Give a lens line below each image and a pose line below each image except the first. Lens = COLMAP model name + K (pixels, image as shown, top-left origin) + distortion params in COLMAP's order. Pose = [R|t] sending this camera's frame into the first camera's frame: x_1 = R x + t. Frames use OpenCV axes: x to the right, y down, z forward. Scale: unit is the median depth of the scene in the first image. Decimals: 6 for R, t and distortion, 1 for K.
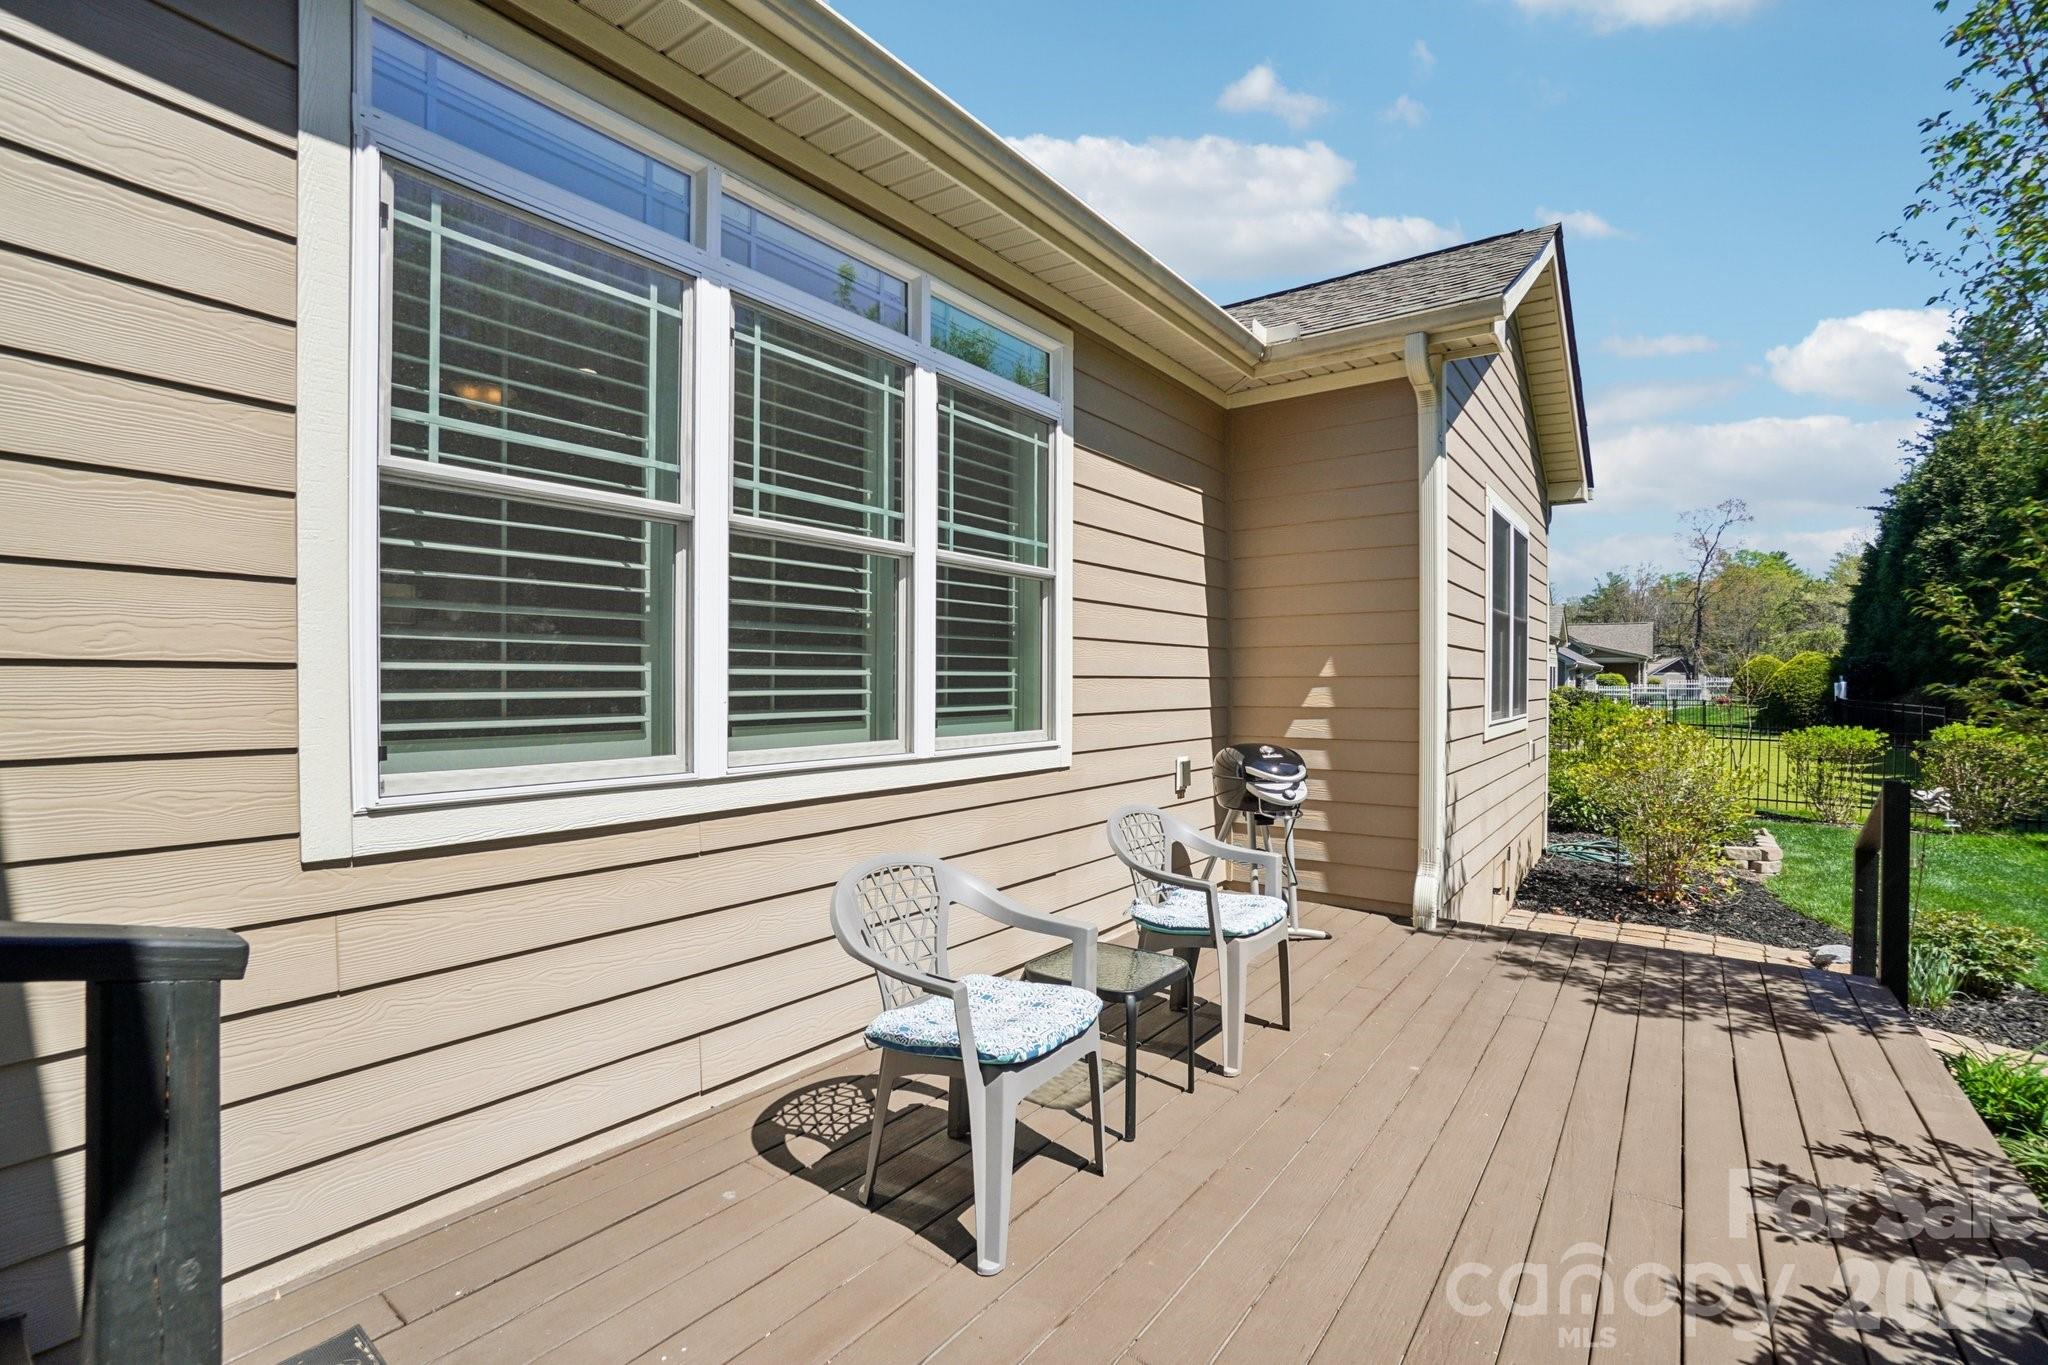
lens RADIAL K [[906.6, 0, 1017.0], [0, 906.6, 670.3], [0, 0, 1]] dist [-0.061497, 0.021448]
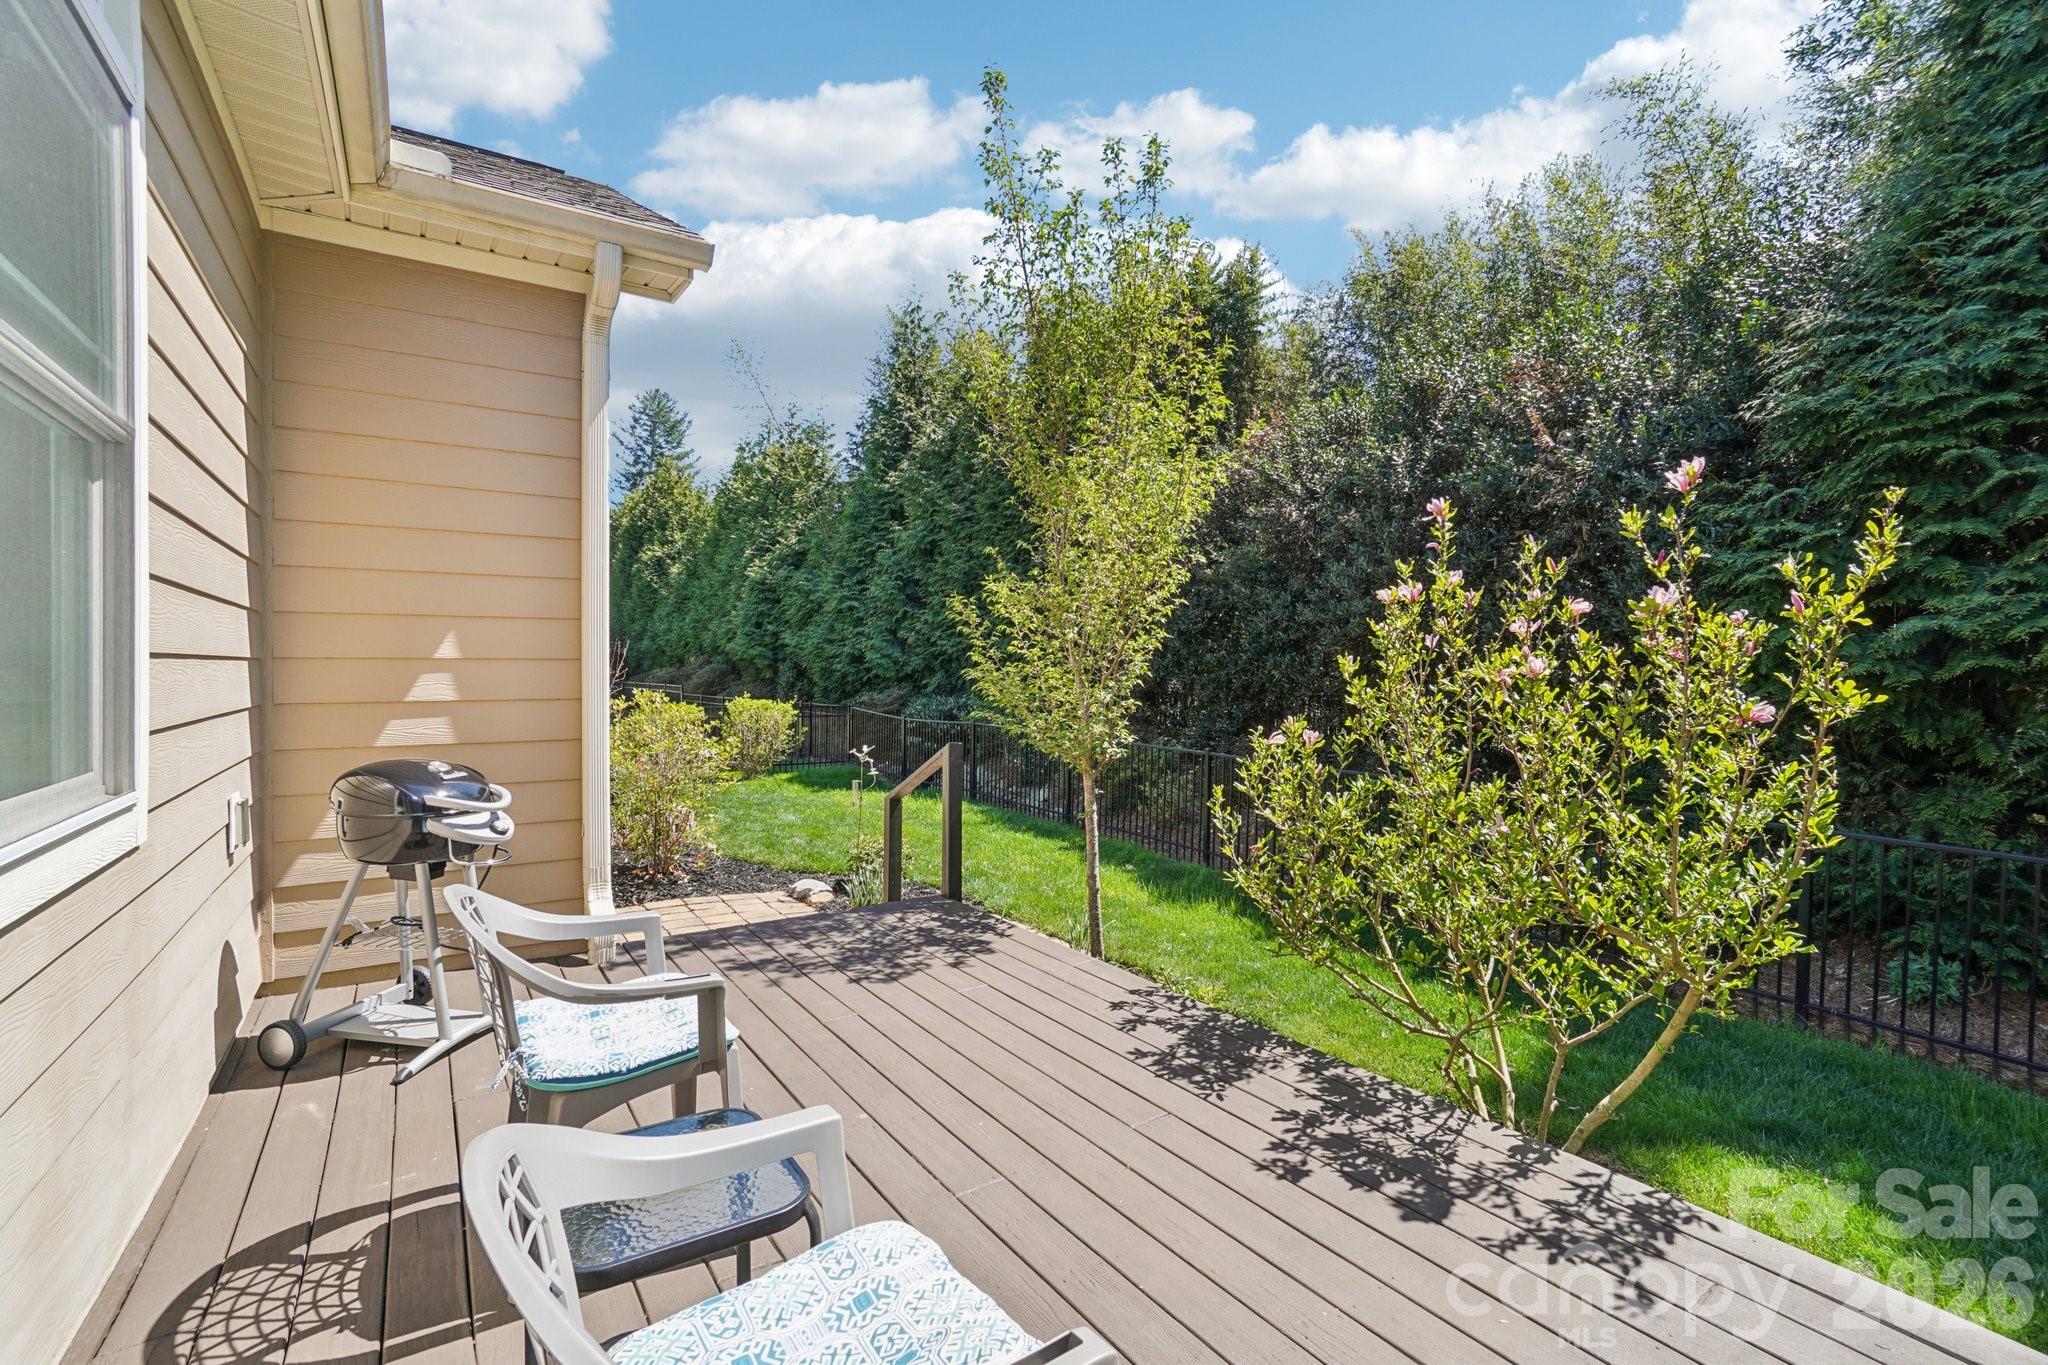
lens RADIAL K [[907.1, 0, 1018.3], [0, 907.1, 663.4], [0, 0, 1]] dist [-0.060569, 0.020429]
pose [[0.320056, 0.004559, 0.947388, -0.271759], [-0.015890, 0.999874, 0.000557, 0.004764], [-0.947265, -0.015232, 0.320088, 0.485808]]
